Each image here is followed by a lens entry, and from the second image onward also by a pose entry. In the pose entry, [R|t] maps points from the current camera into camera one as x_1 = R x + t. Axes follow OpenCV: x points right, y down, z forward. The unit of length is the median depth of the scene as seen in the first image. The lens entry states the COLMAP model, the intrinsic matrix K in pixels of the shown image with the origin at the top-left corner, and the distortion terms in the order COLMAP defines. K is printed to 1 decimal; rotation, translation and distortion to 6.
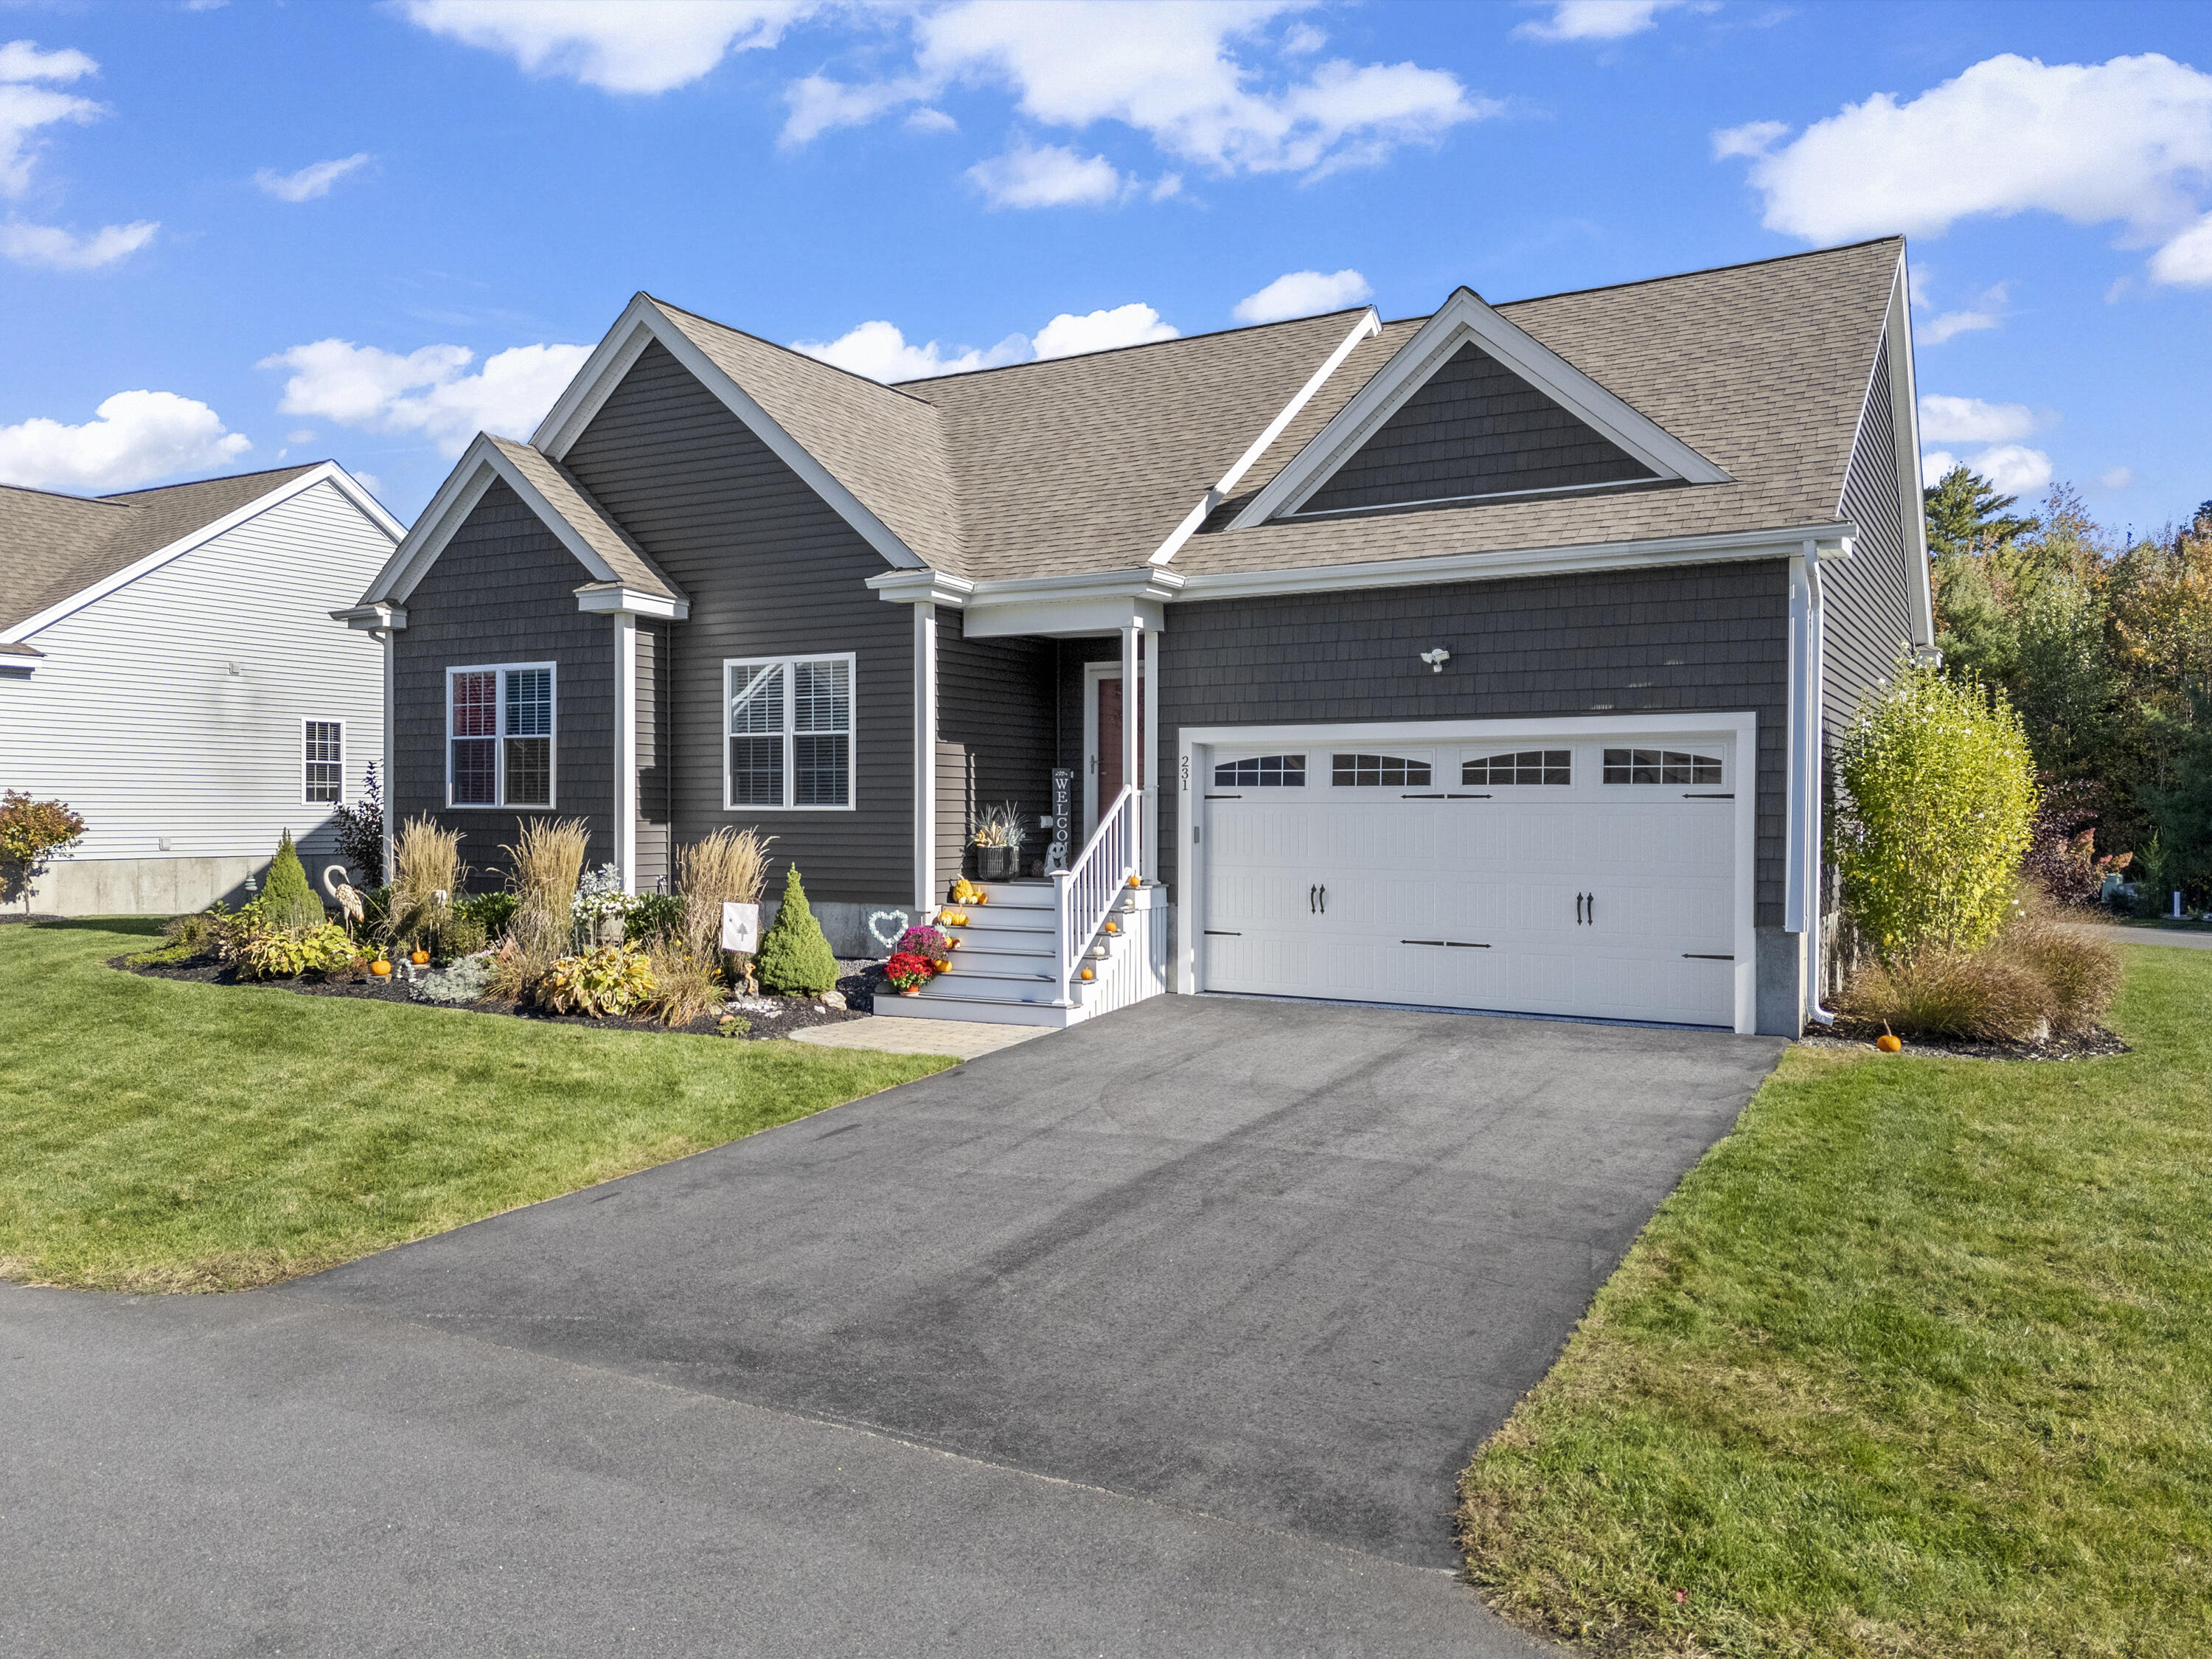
lens RADIAL K [[1614.3, 0, 1106.0], [0, 1614.3, 829.5], [0, 0, 1]] dist [0.067879, -0.031820]
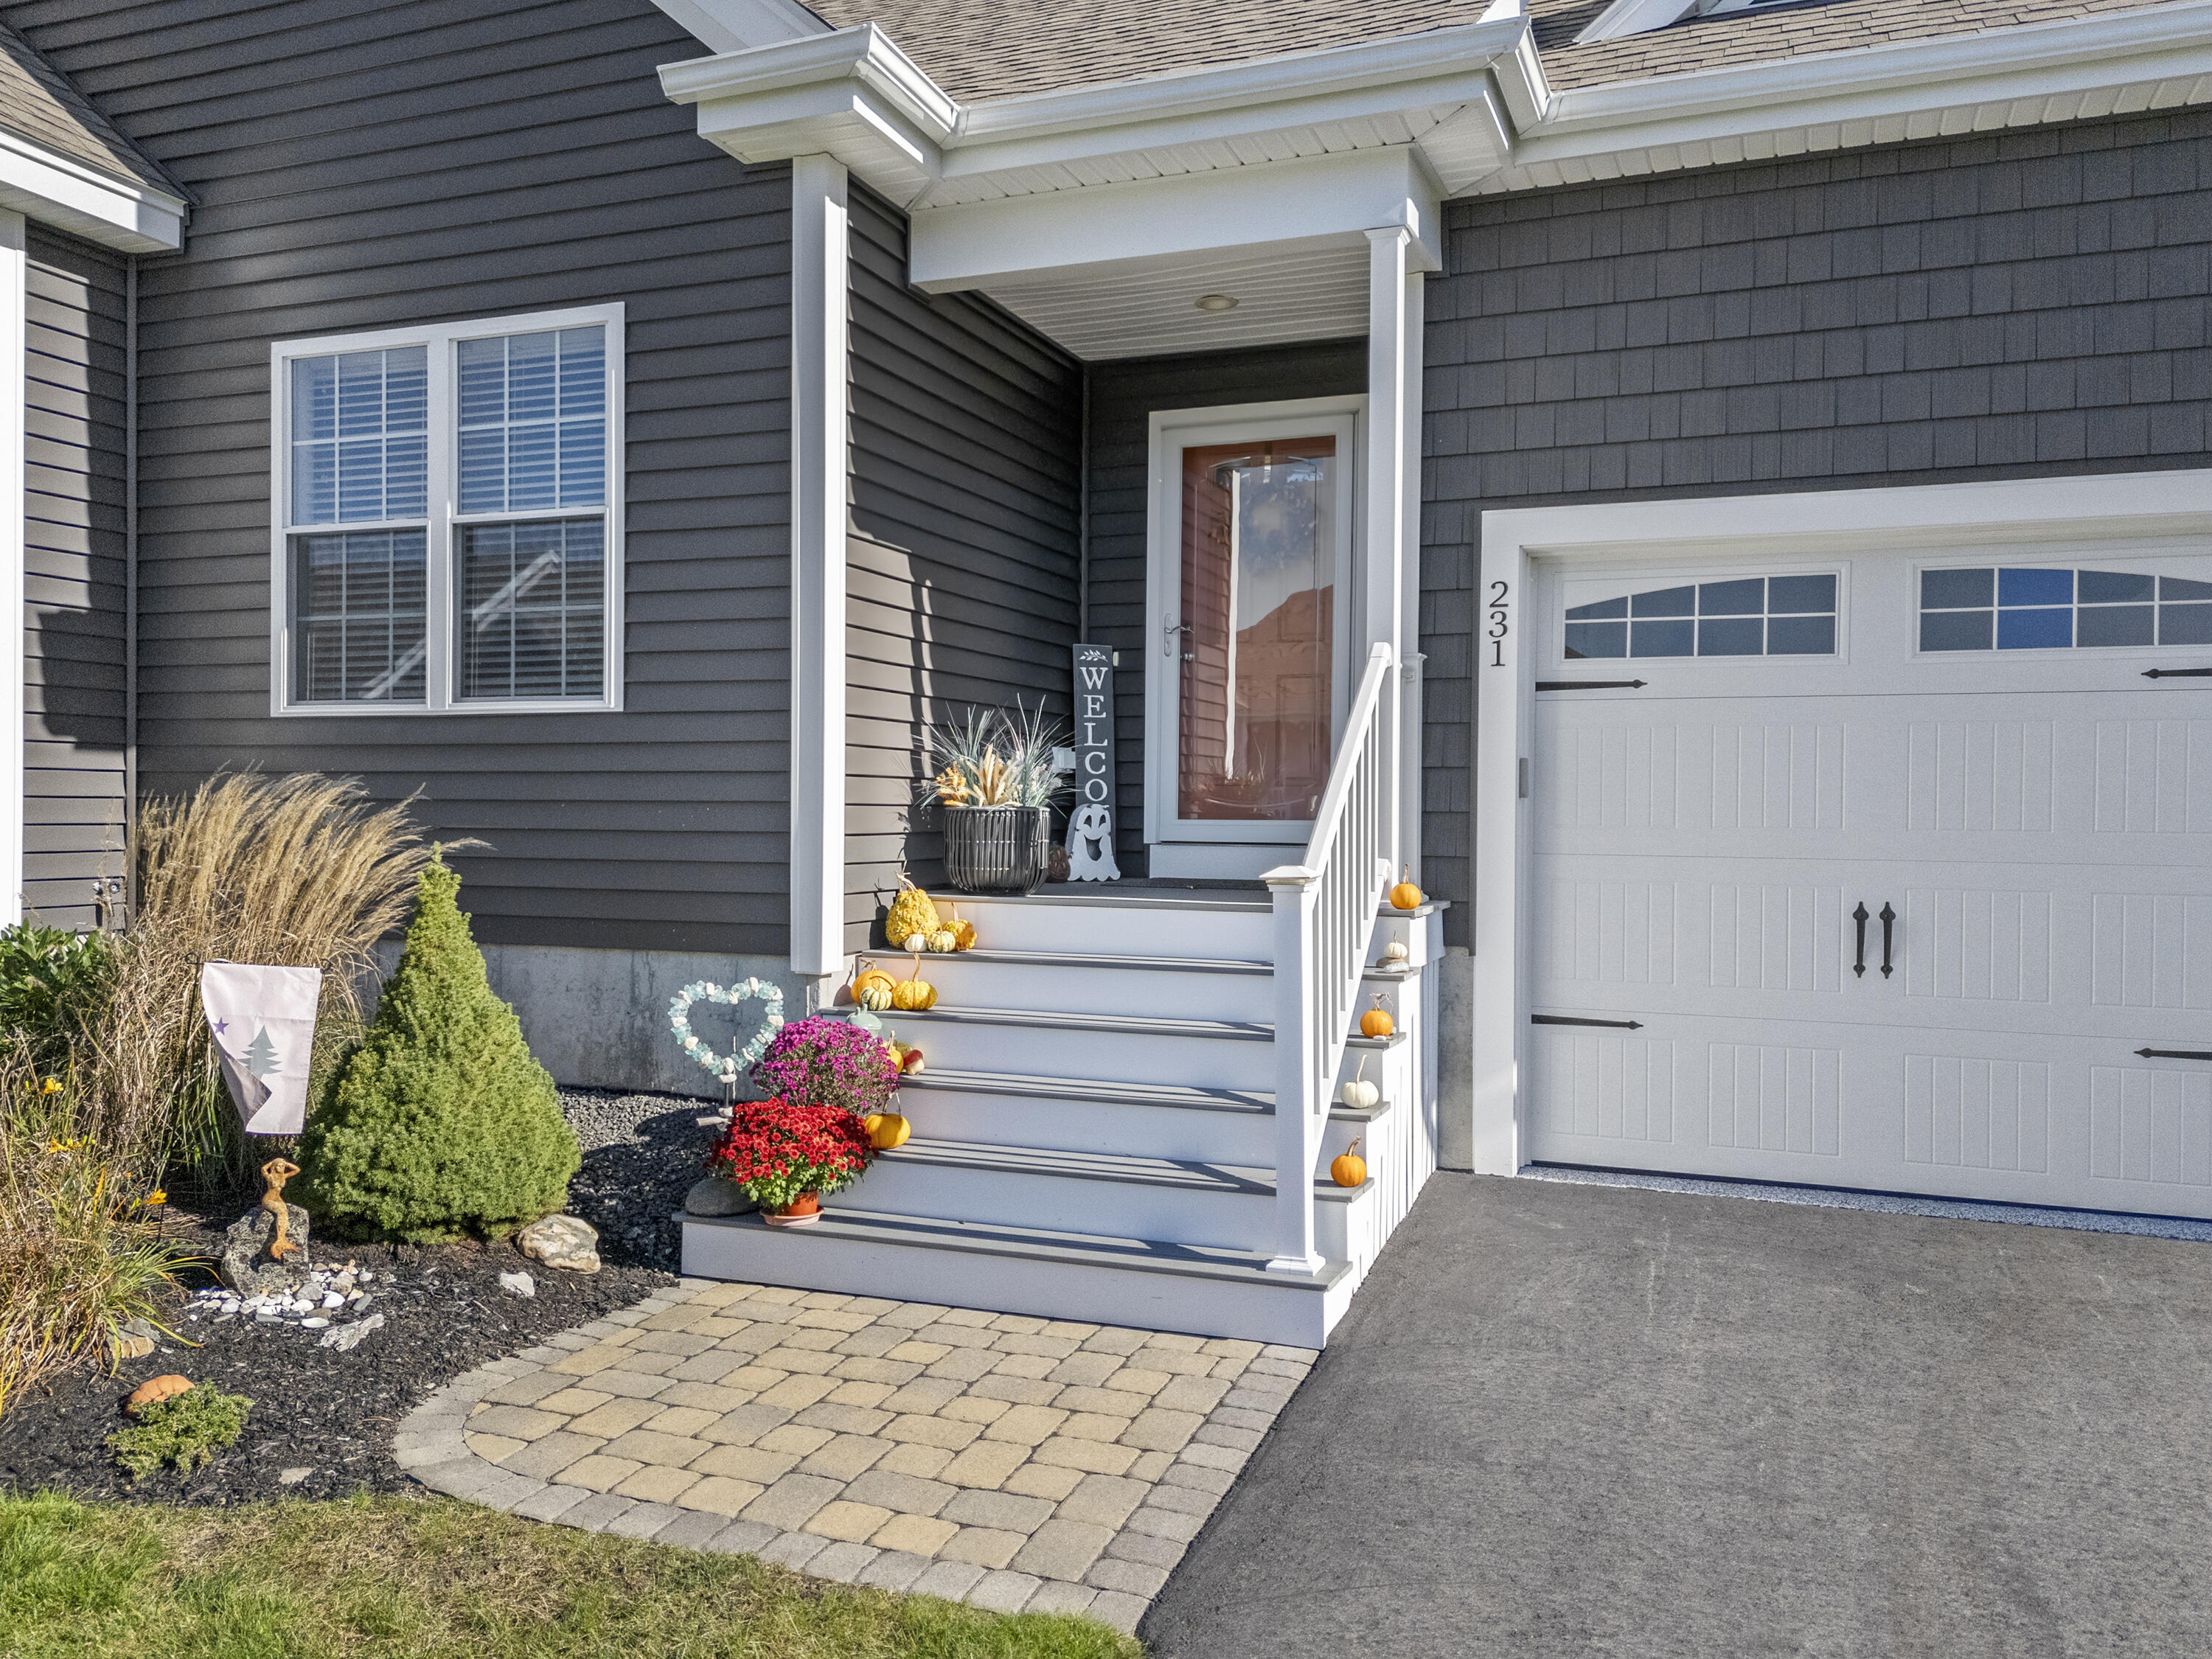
lens RADIAL K [[1236.9, 0, 1068.8], [0, 1236.9, 843.9], [0, 0, 1]] dist [0.030321, -0.016281]
pose [[0.974614, 0.005140, 0.223831, -0.122464], [-0.006252, 0.999971, 0.004258, 0.018929], [-0.223803, -0.005549, 0.974619, 0.716475]]
